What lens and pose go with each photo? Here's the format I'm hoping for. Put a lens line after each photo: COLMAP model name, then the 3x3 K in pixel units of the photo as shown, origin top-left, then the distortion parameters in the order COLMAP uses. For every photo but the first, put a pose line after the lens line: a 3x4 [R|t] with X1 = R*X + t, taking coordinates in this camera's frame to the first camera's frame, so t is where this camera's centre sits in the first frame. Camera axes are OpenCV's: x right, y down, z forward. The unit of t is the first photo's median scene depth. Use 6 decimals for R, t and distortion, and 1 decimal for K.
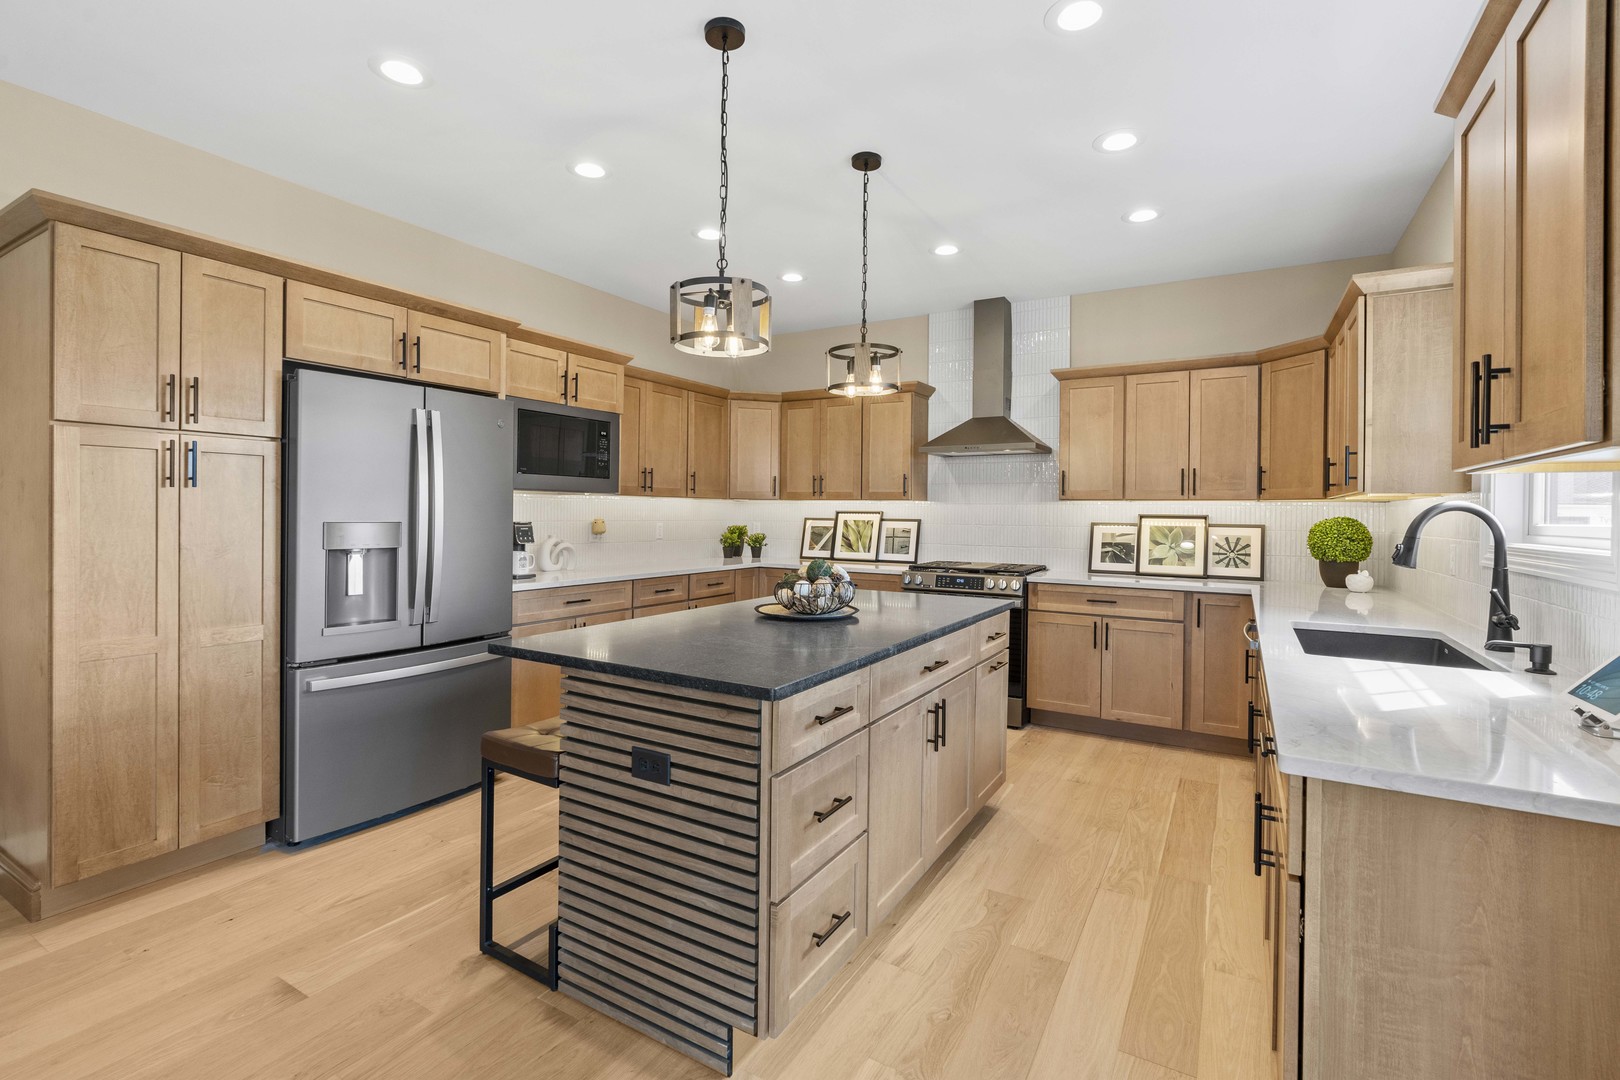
lens RADIAL K [[731.7, 0, 809.8], [0, 731.7, 512.2], [0, 0, 1]] dist [-0.003028, 0.000054]
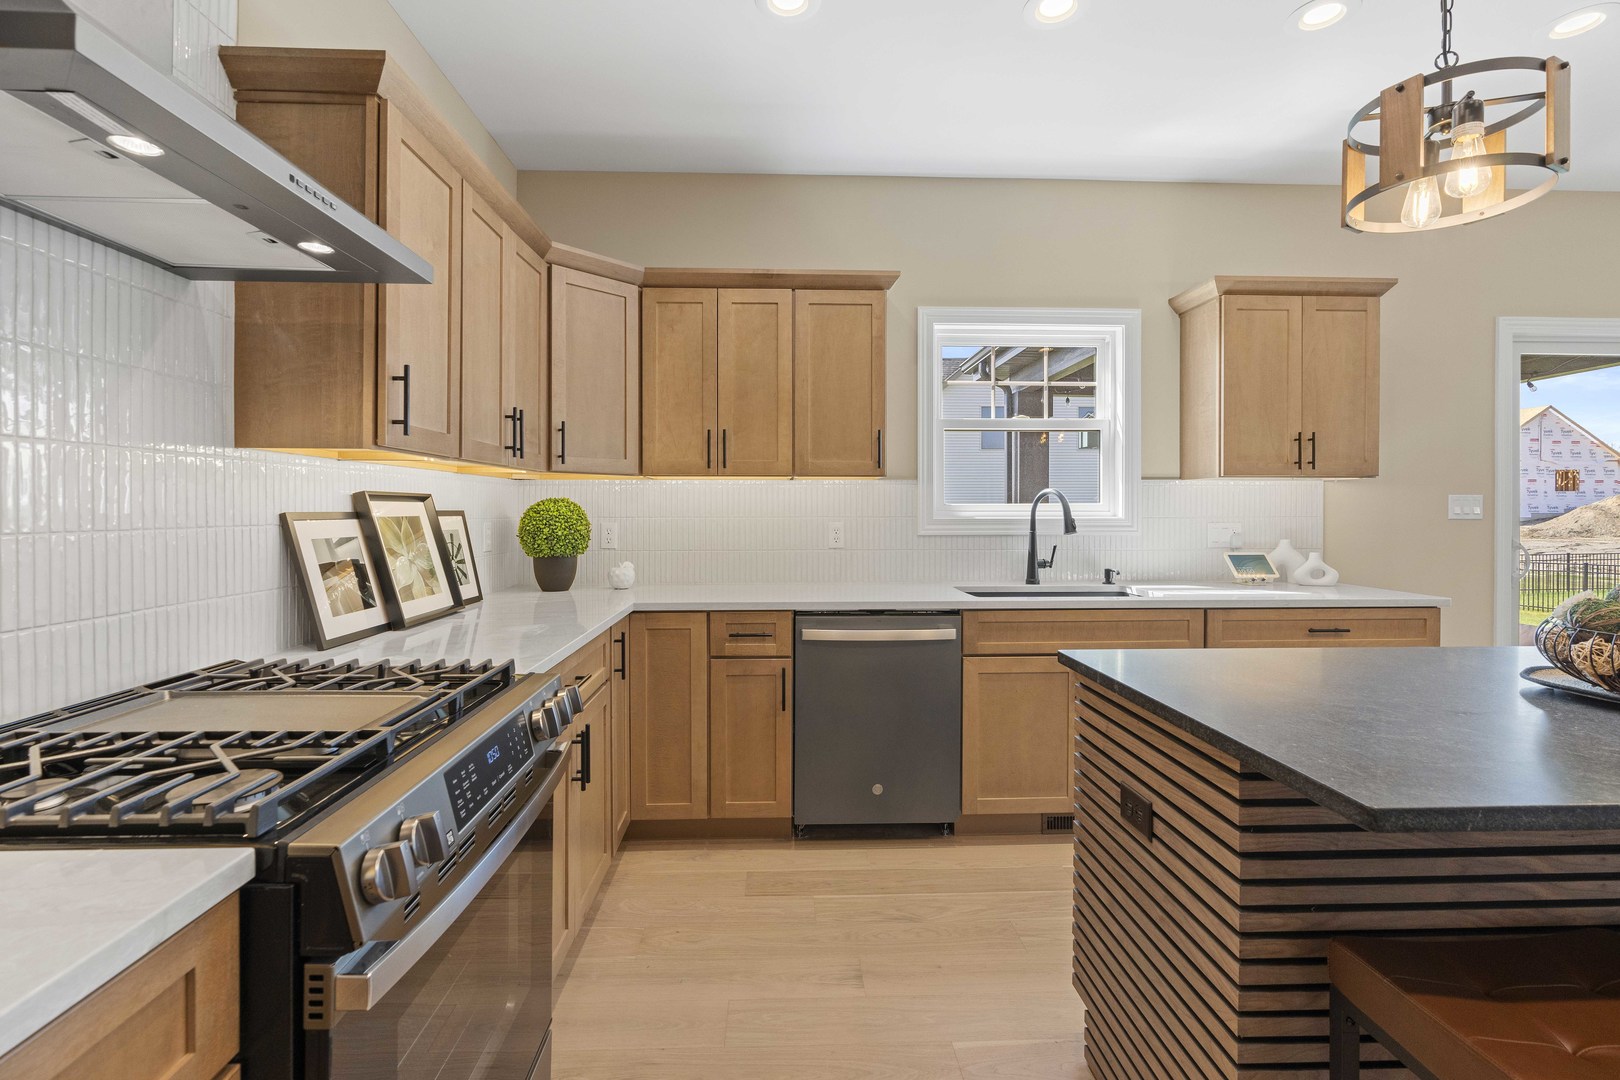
lens RADIAL K [[731.7, 0, 809.8], [0, 731.7, 512.2], [0, 0, 1]] dist [-0.003028, 0.000054]
pose [[-0.543525, -0.016166, 0.839237, -0.054392], [-0.009384, 0.999869, 0.013183, 0.007217], [-0.839341, -0.000710, -0.543605, 1.006522]]
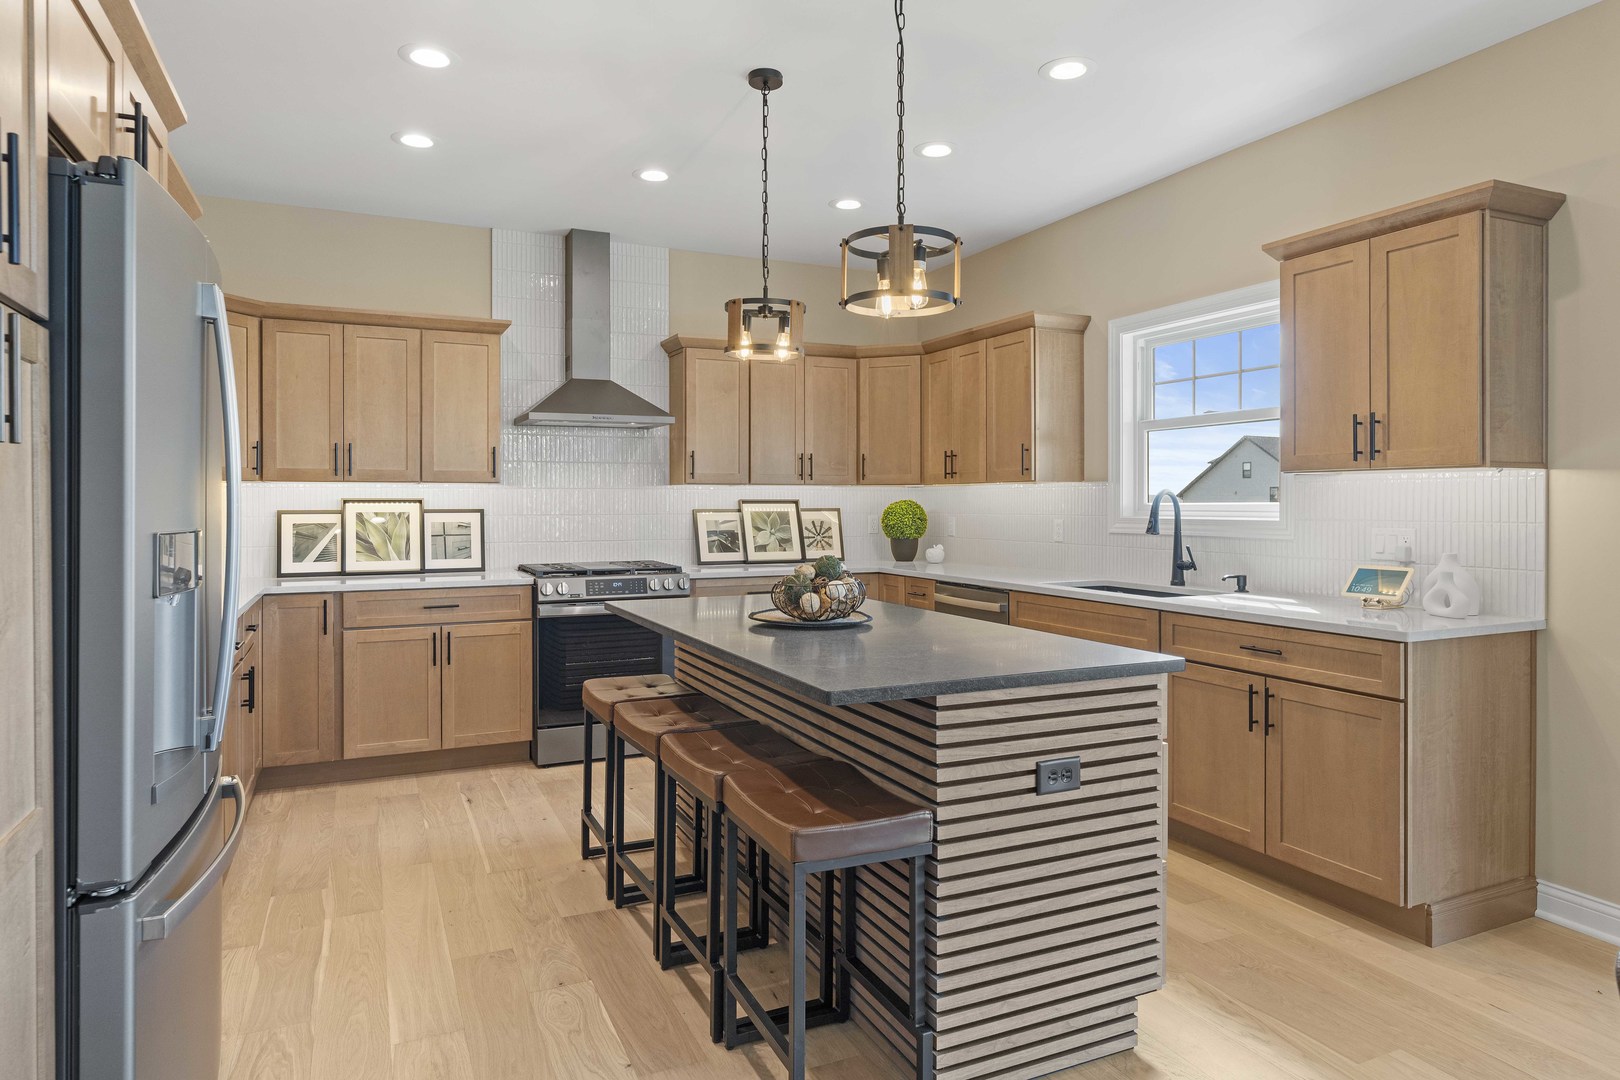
lens RADIAL K [[983.8, 0, 807.5], [0, 983.8, 503.1], [0, 0, 1]] dist [-0.012238, -0.000294]
pose [[0.570242, -0.014020, 0.821357, -0.537393], [0.006324, 0.999900, 0.012677, -0.007811], [-0.821452, -0.002035, 0.570273, 0.205373]]
